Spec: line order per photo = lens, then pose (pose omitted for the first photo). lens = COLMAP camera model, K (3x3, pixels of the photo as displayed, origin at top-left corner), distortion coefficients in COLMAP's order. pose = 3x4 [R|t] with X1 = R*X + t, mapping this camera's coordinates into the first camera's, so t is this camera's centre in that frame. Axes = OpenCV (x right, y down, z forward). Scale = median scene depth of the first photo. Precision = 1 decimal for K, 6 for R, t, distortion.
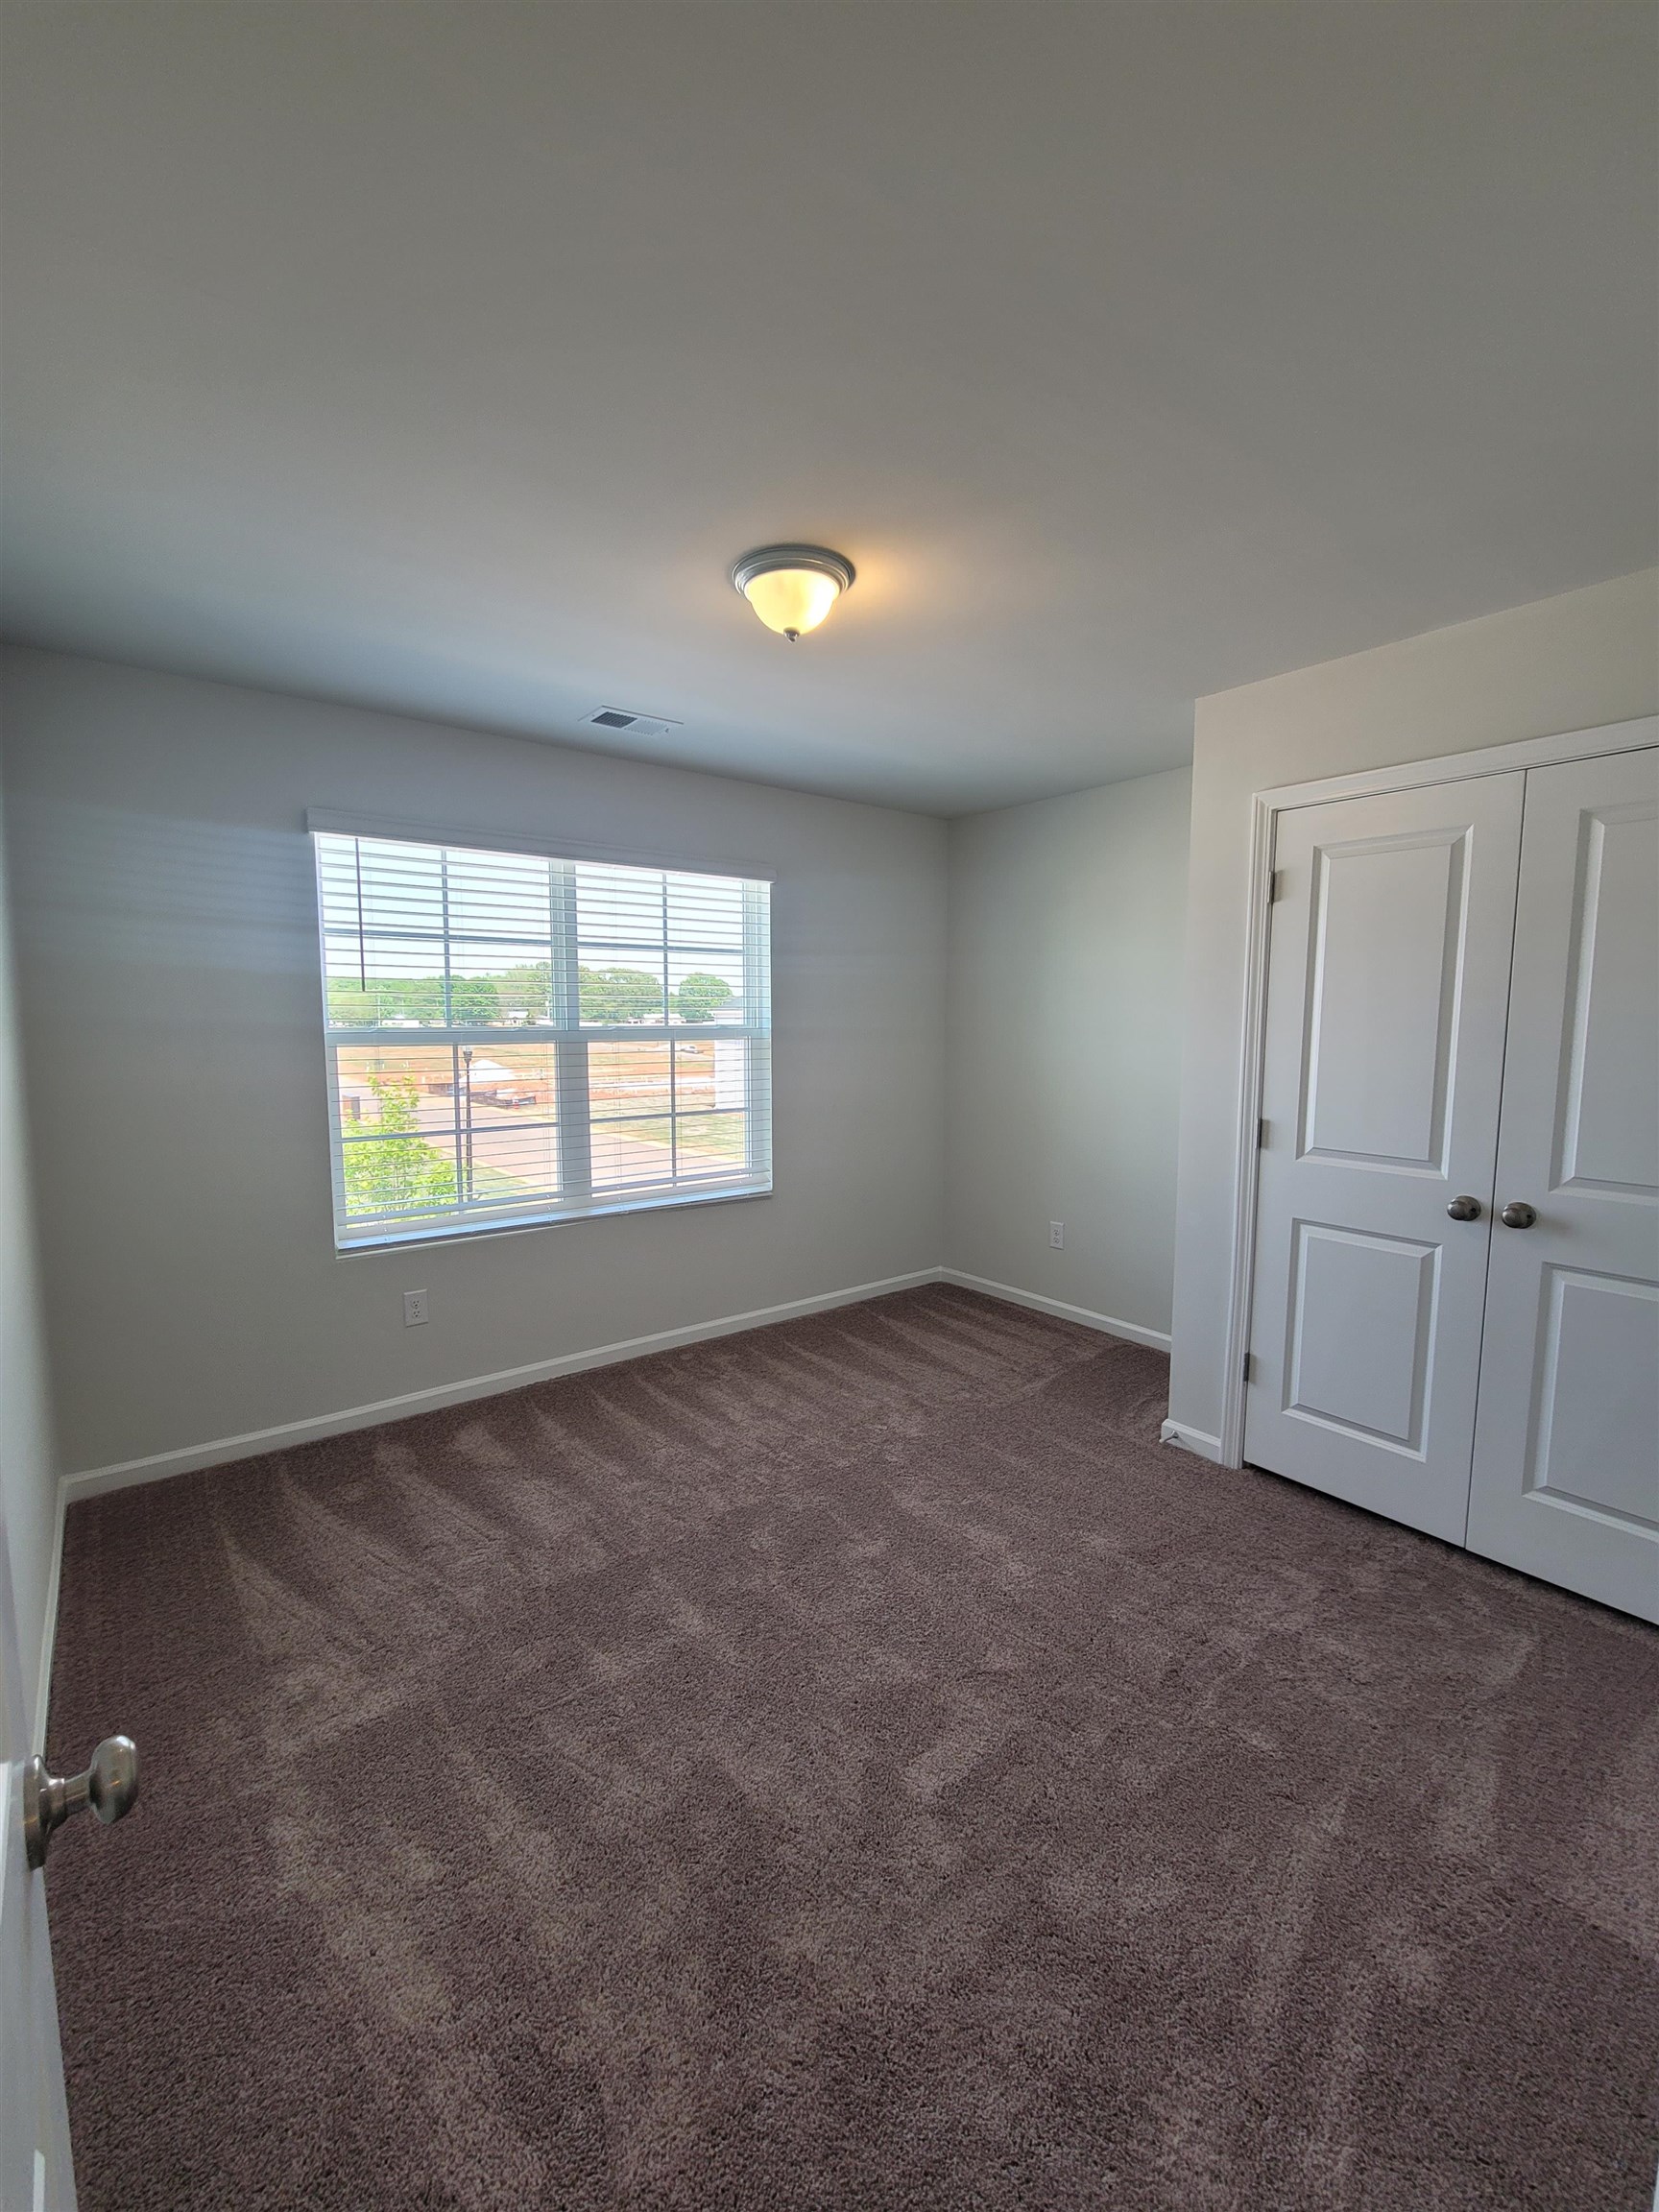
lens RADIAL K [[883.3, 0, 845.3], [0, 883.3, 1106.7], [0, 0, 1]] dist [0.000092, -0.000069]
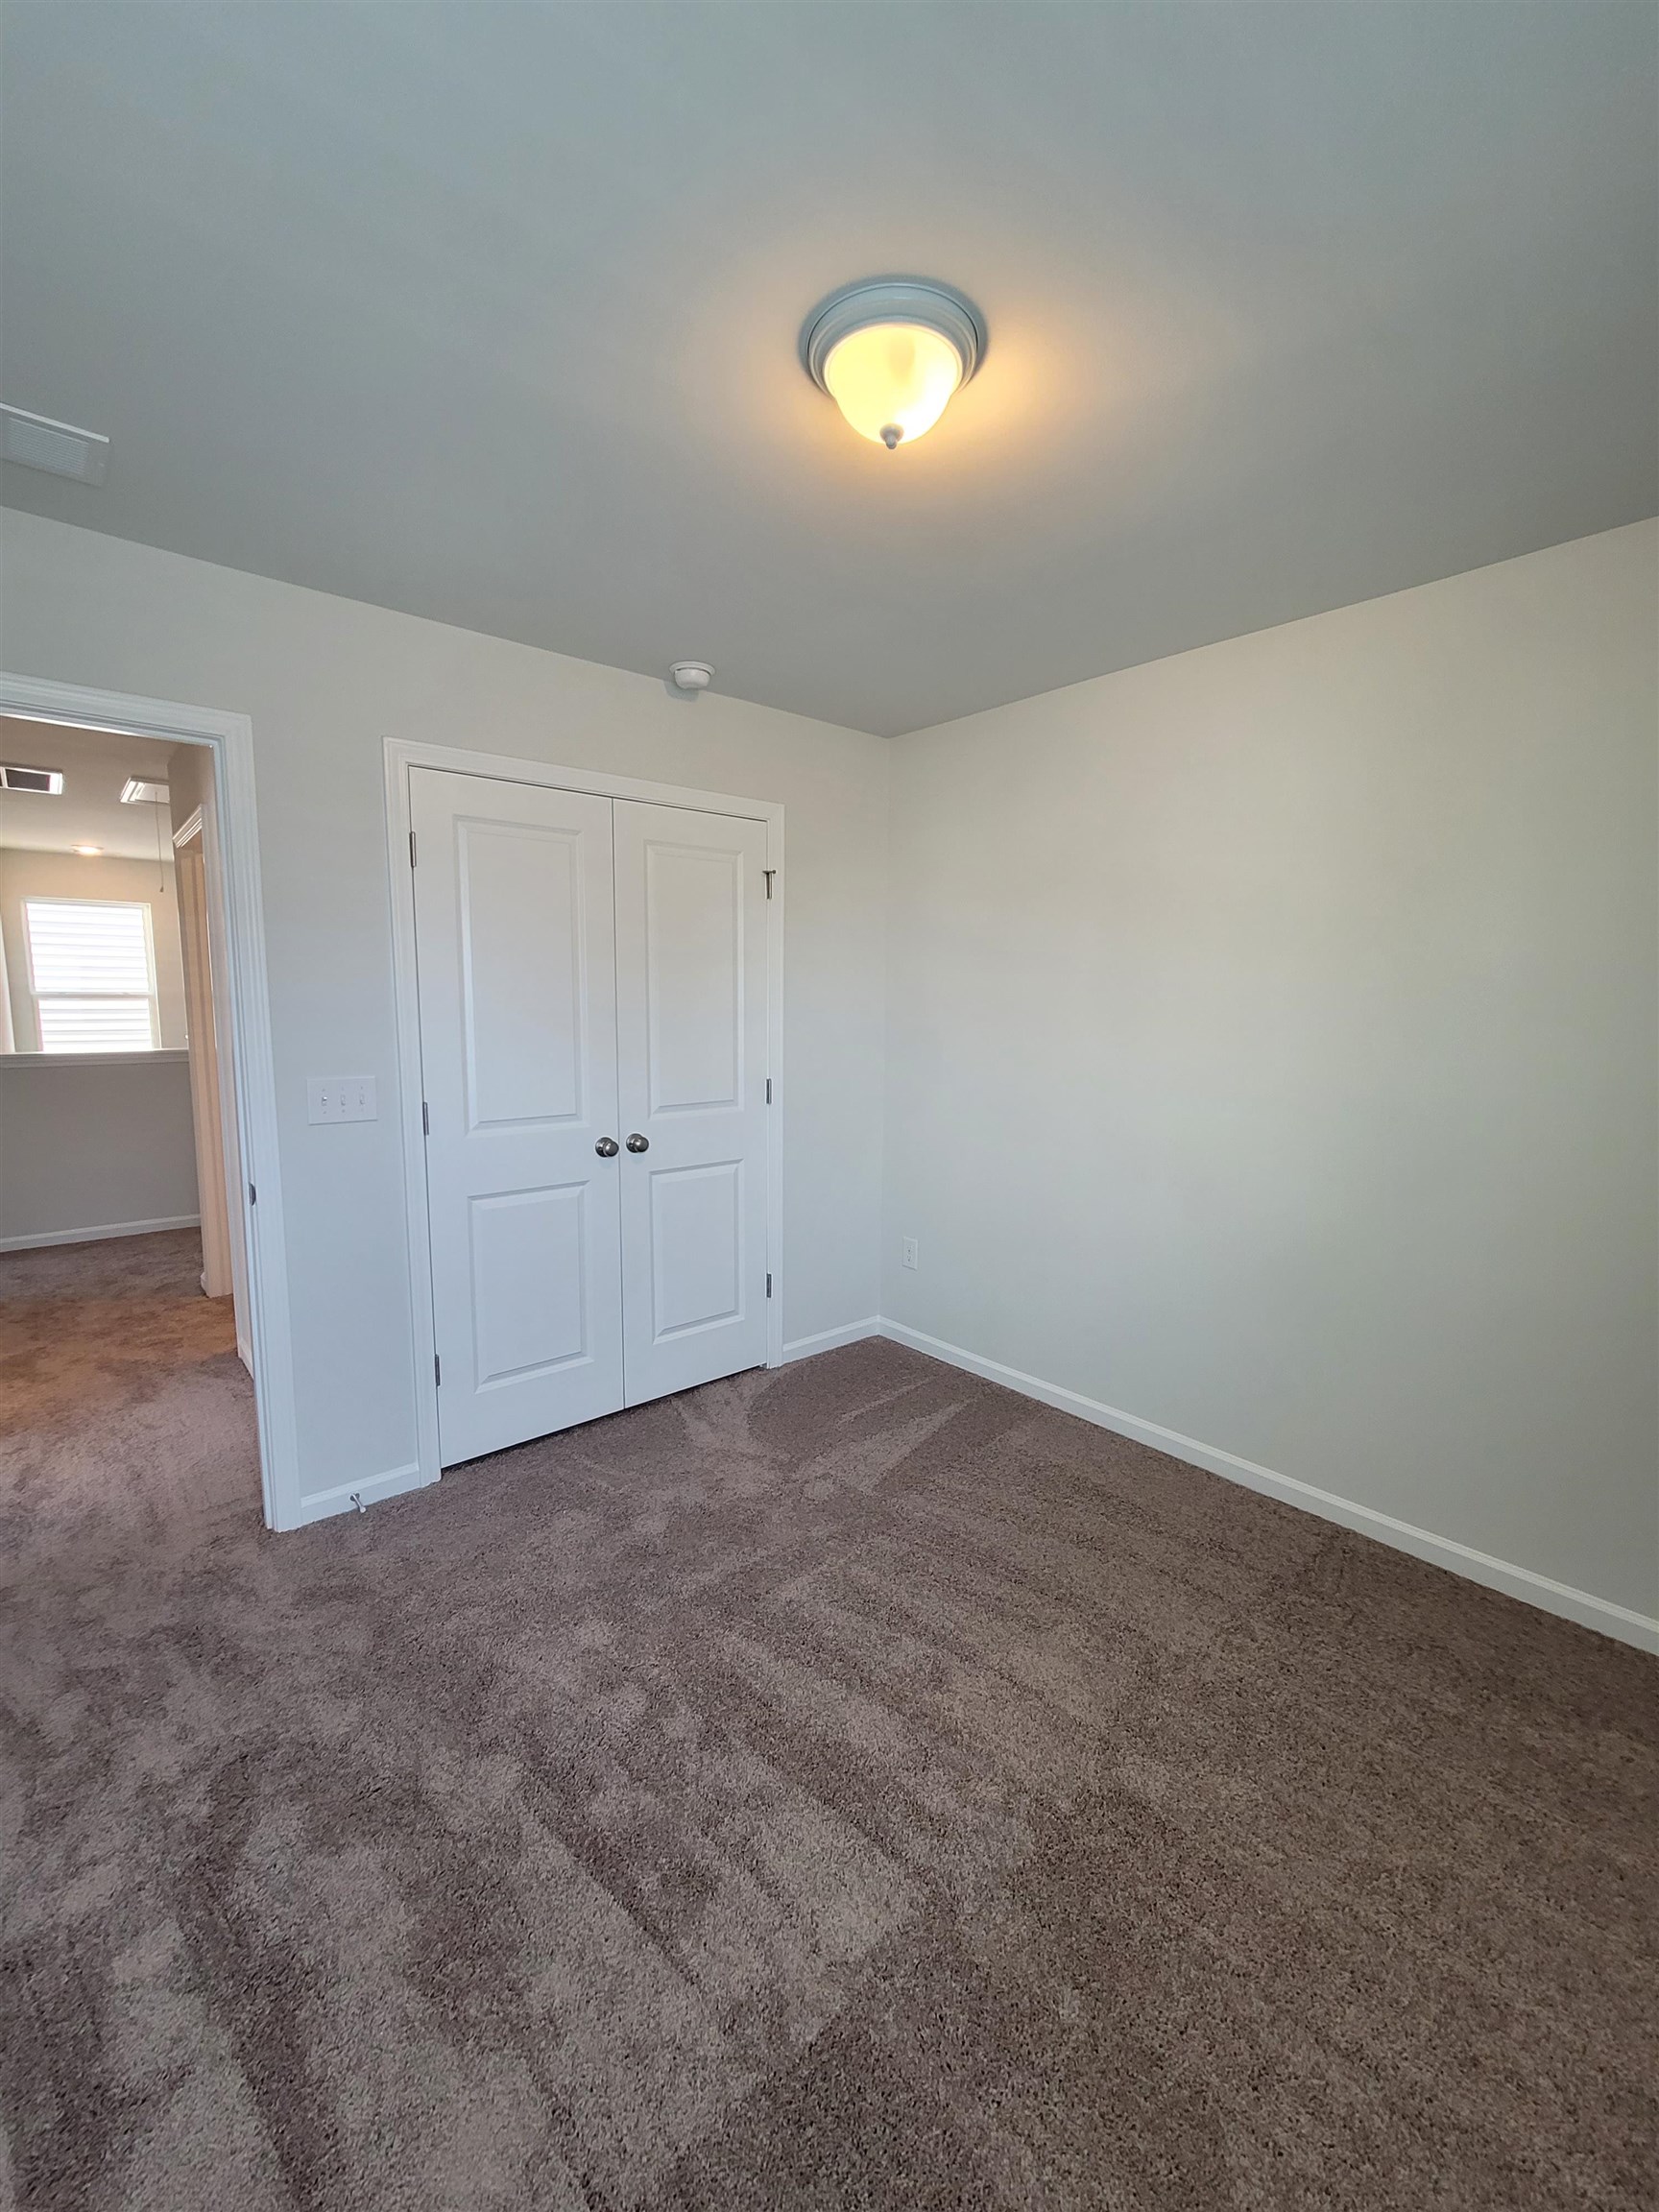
lens RADIAL K [[883.3, 0, 845.3], [0, 883.3, 1106.7], [0, 0, 1]] dist [0.000092, -0.000069]
pose [[-0.031562, -0.119552, 0.992326, -0.532018], [0.090197, 0.988429, 0.121951, -0.061090], [-0.995424, 0.093354, -0.020414, 0.674542]]
